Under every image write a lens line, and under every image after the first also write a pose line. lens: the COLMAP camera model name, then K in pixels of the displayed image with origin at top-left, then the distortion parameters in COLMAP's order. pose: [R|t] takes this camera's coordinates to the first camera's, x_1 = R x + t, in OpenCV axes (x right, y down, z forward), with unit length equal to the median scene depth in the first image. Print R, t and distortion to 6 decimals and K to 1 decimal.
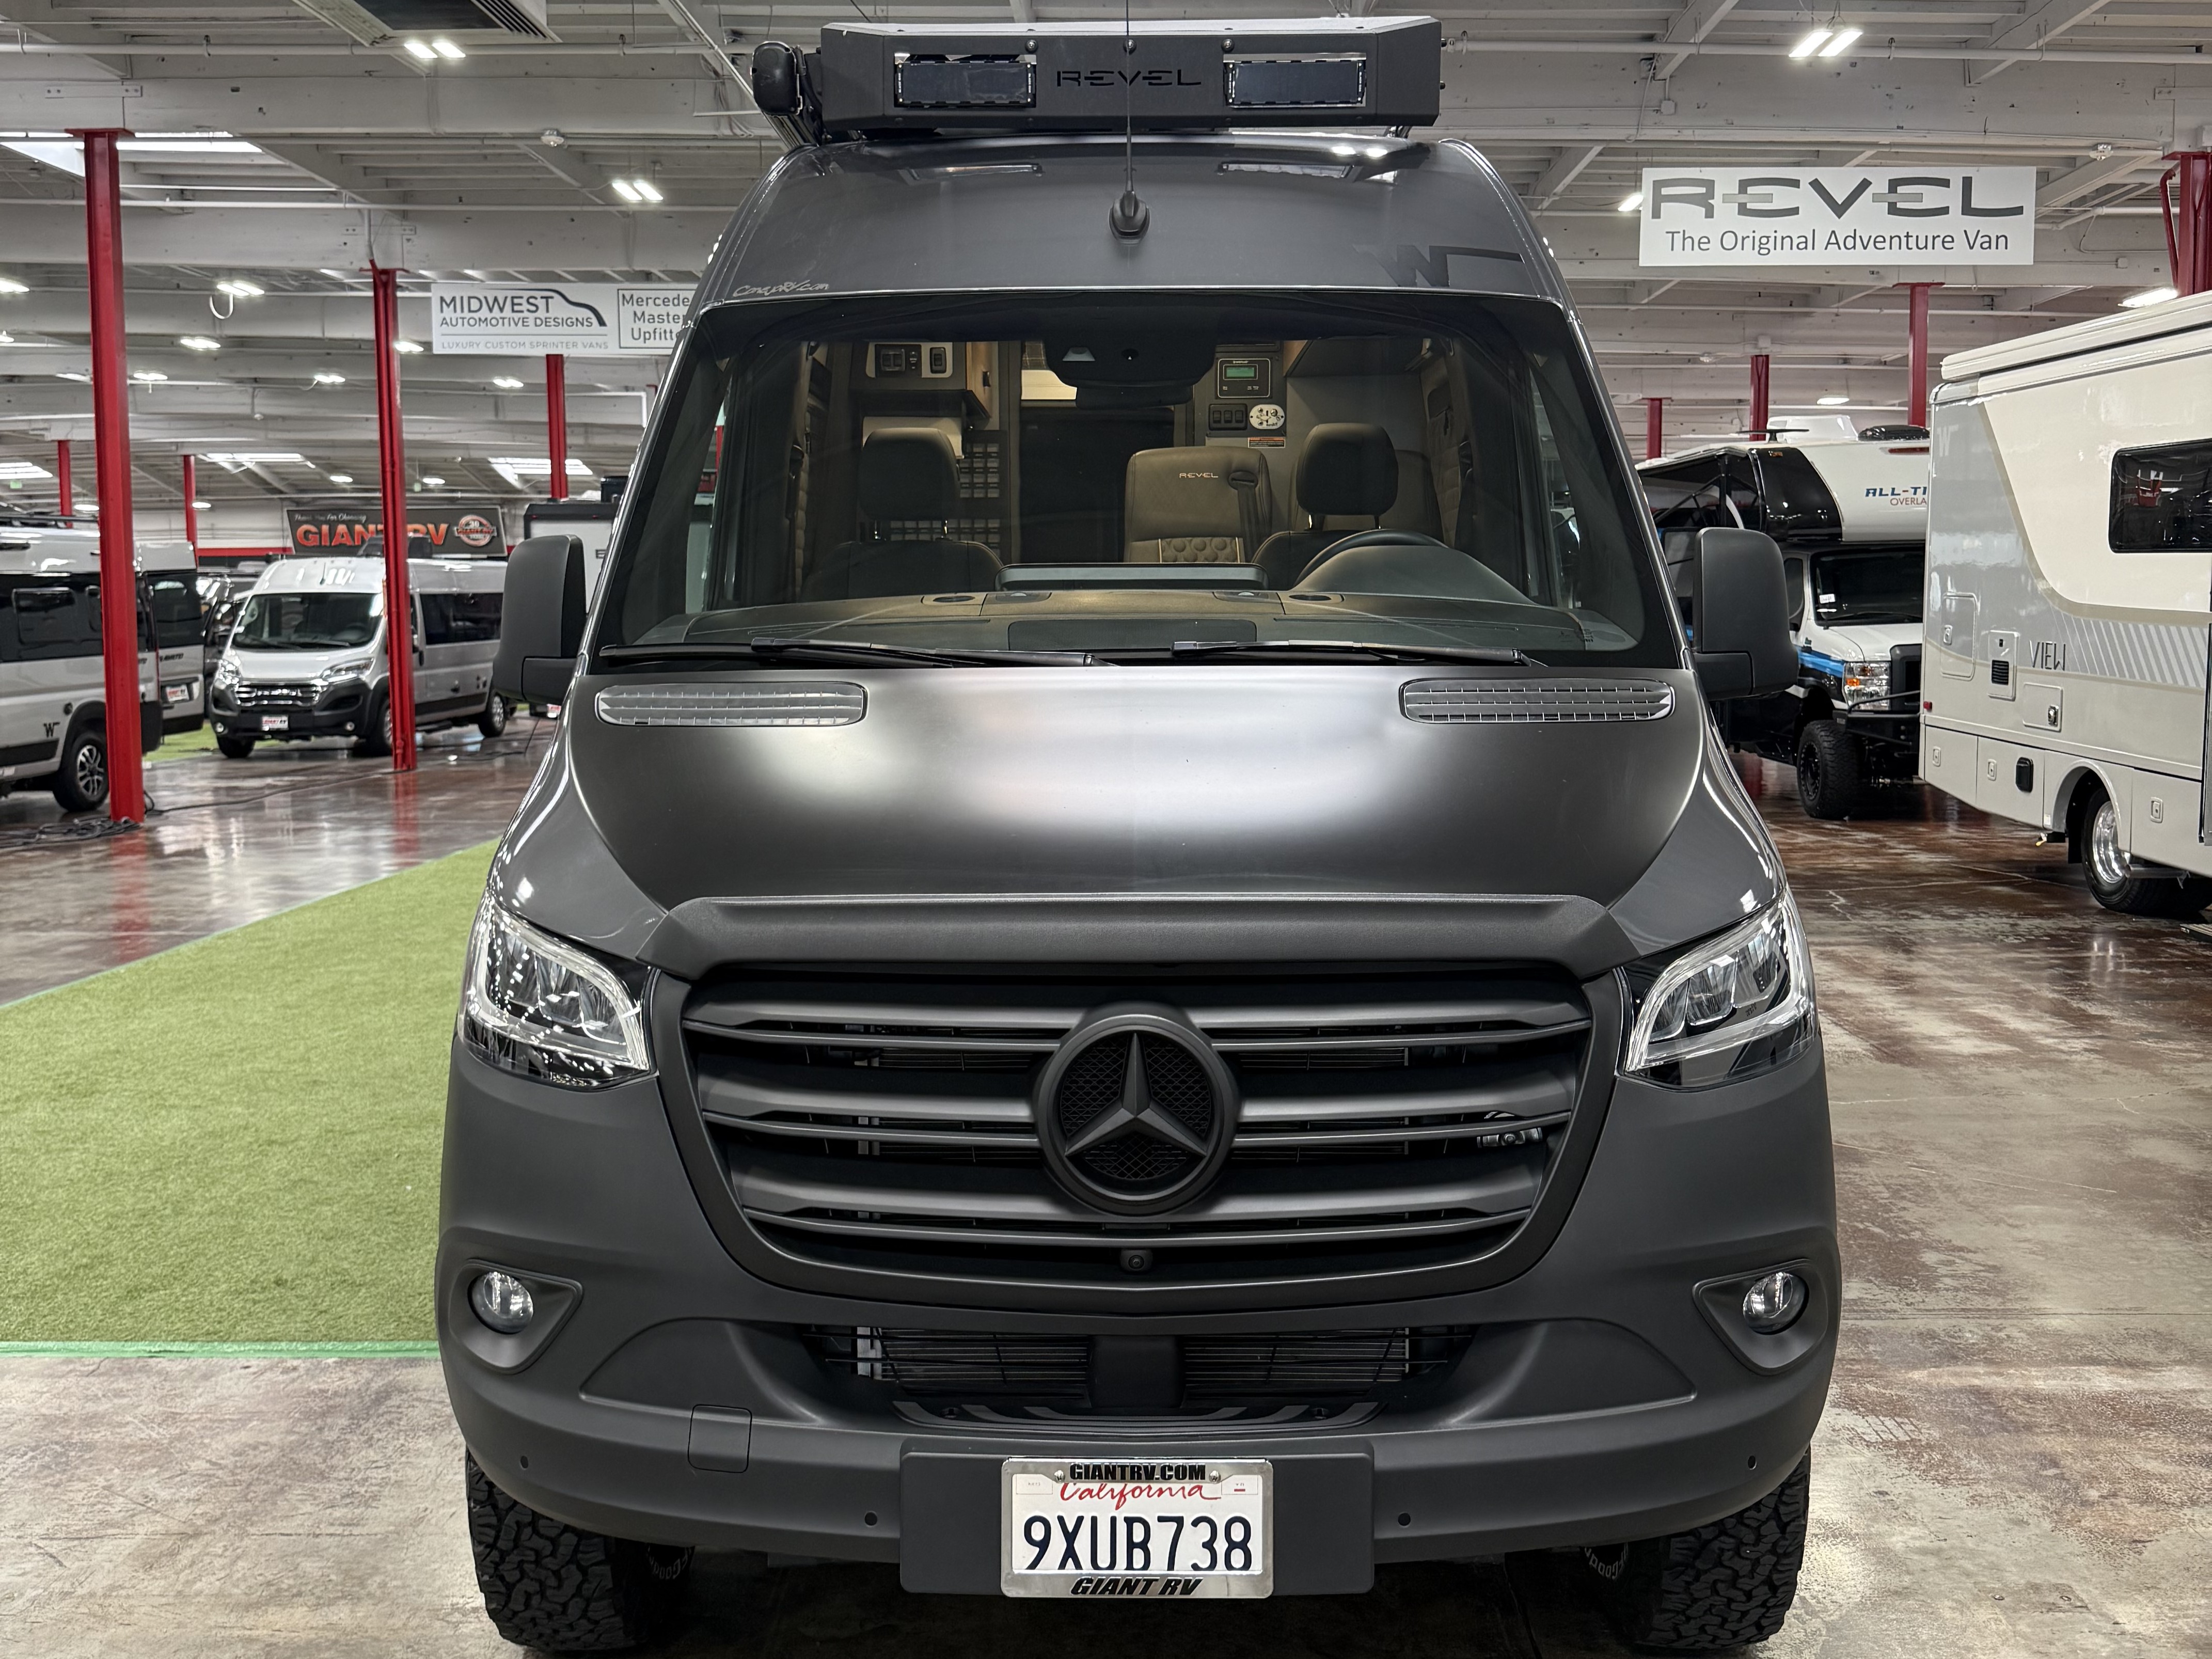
lens RADIAL K [[2113.2, 0, 1106.0], [0, 2113.2, 829.5], [0, 0, 1]] dist [0.000696, -0.001716]
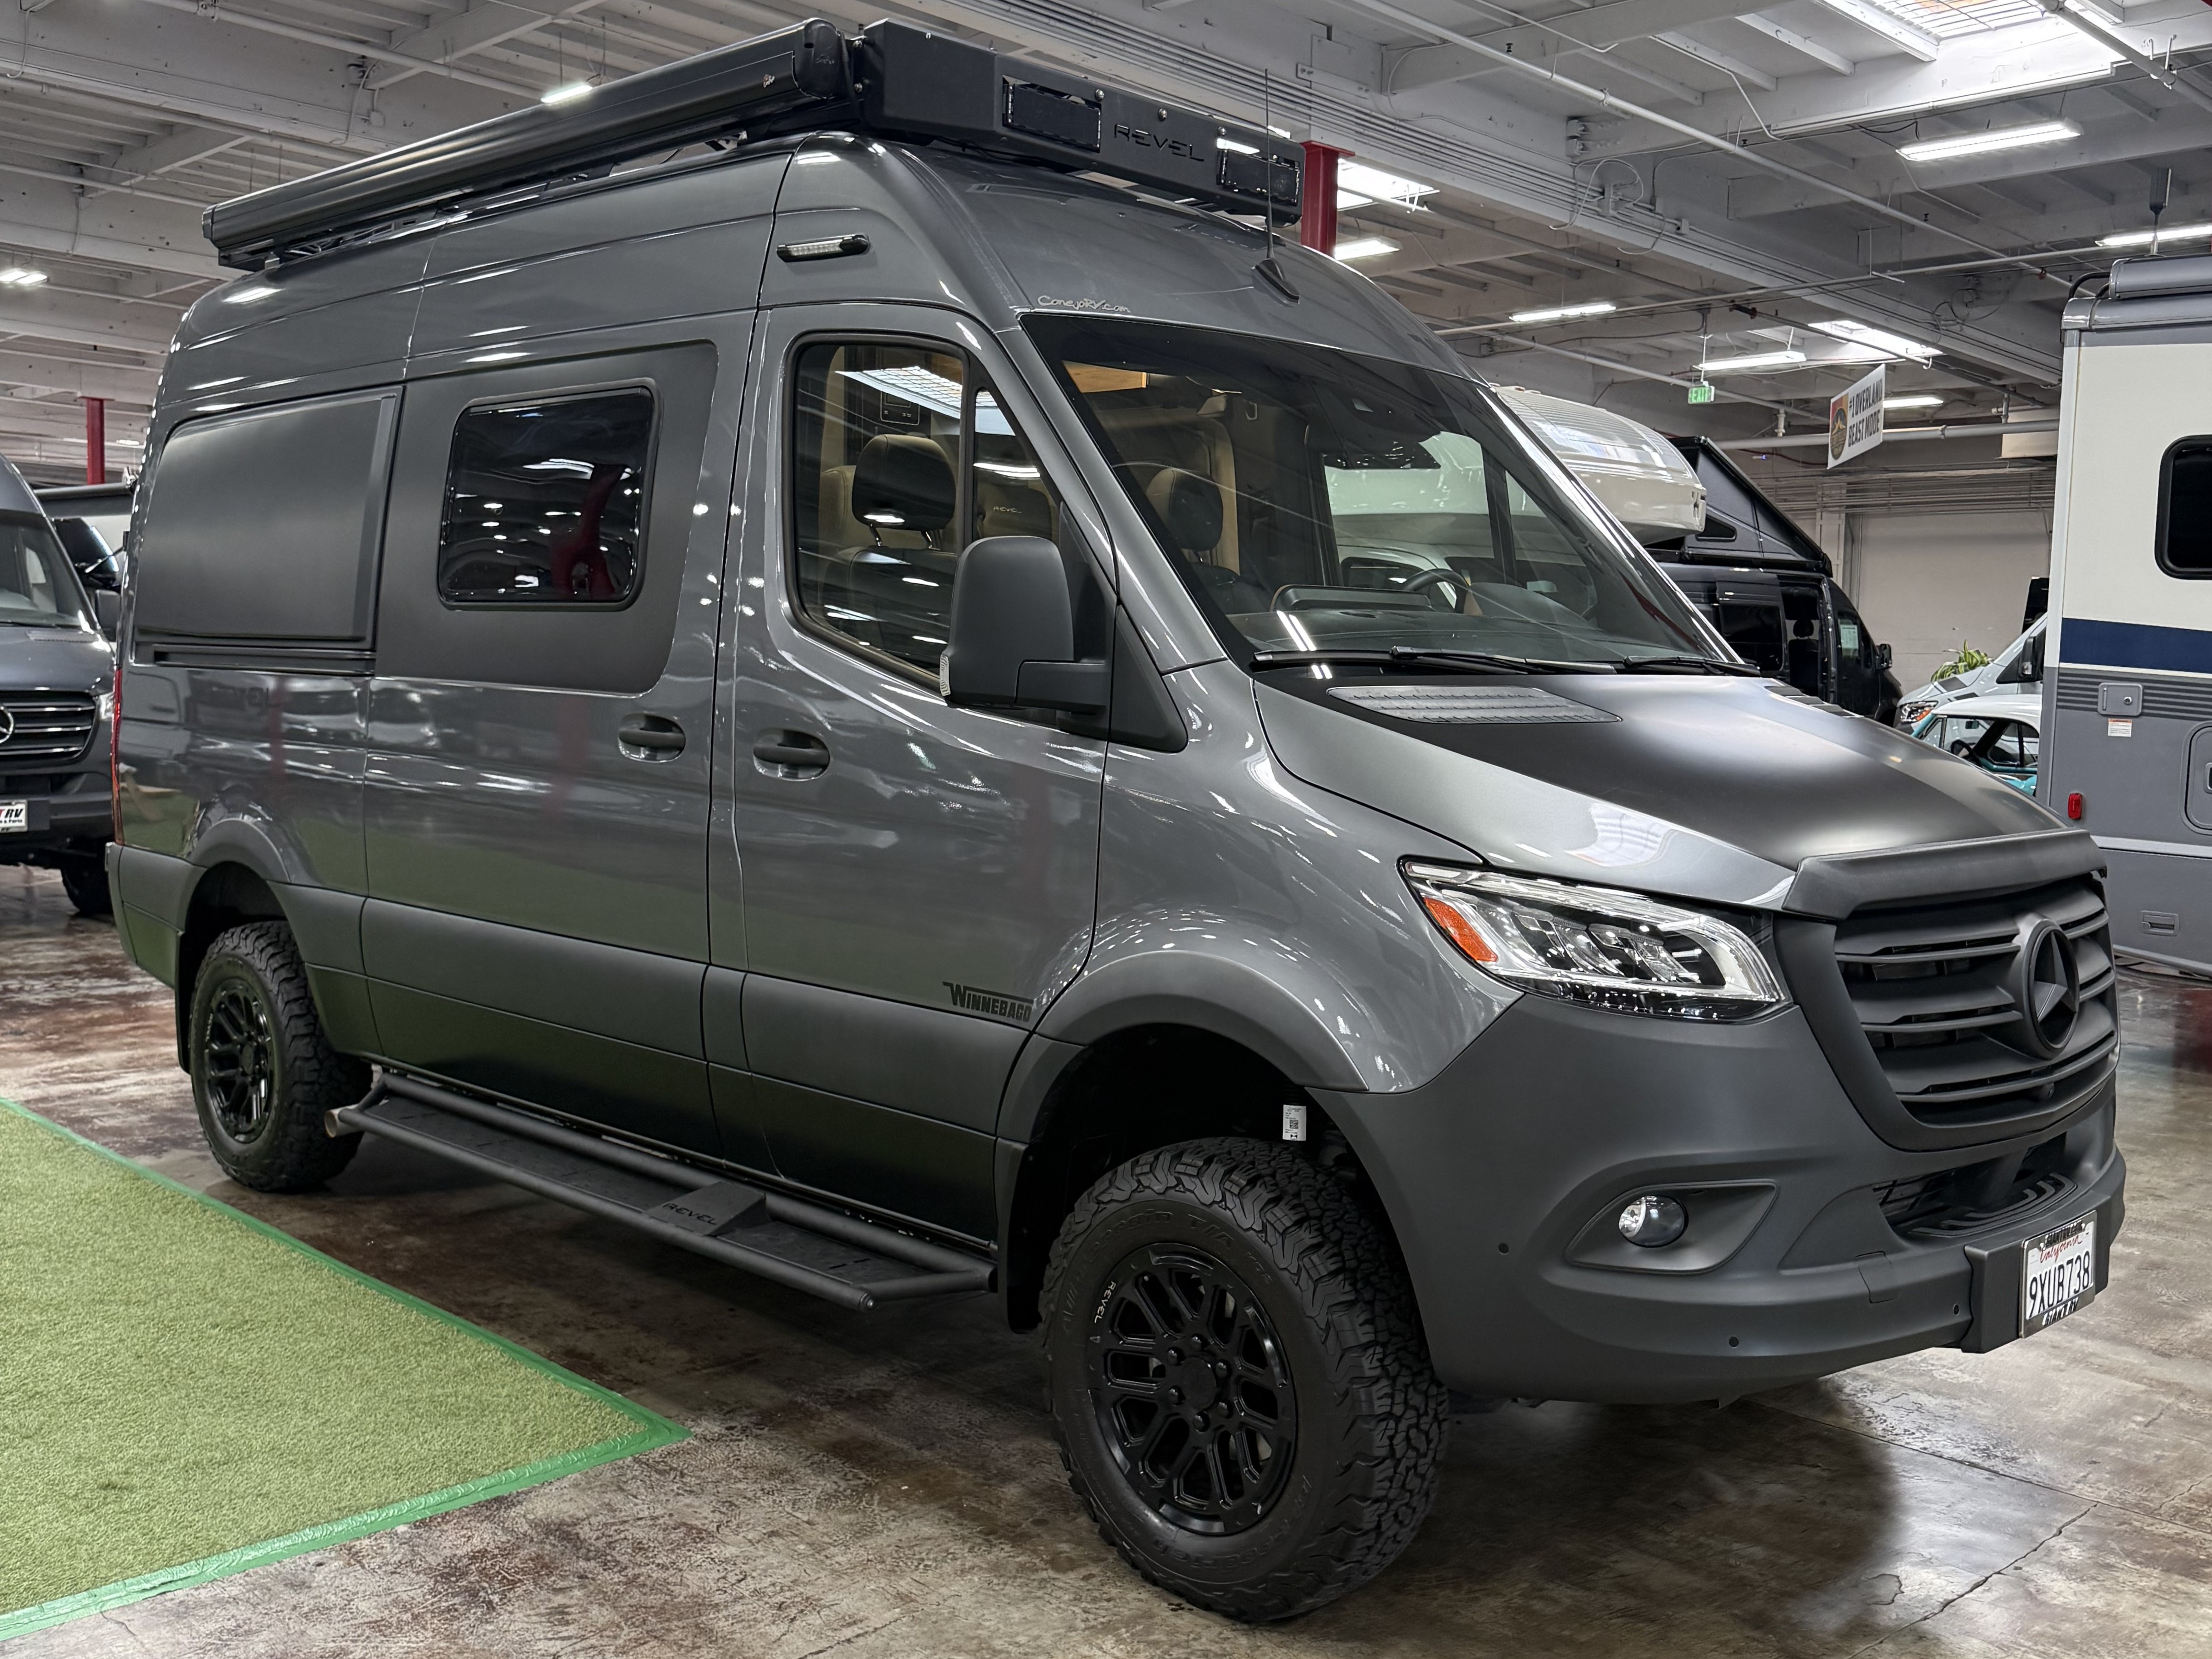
lens RADIAL K [[2140.4, 0, 1105.3], [0, 2140.4, 862.4], [0, 0, 1]] dist [0.001185, -0.001575]
pose [[0.688536, -0.052315, 0.723313, -0.814012], [0.051067, 0.998416, 0.023600, -0.008787], [-0.723402, 0.020688, 0.690117, 0.253361]]
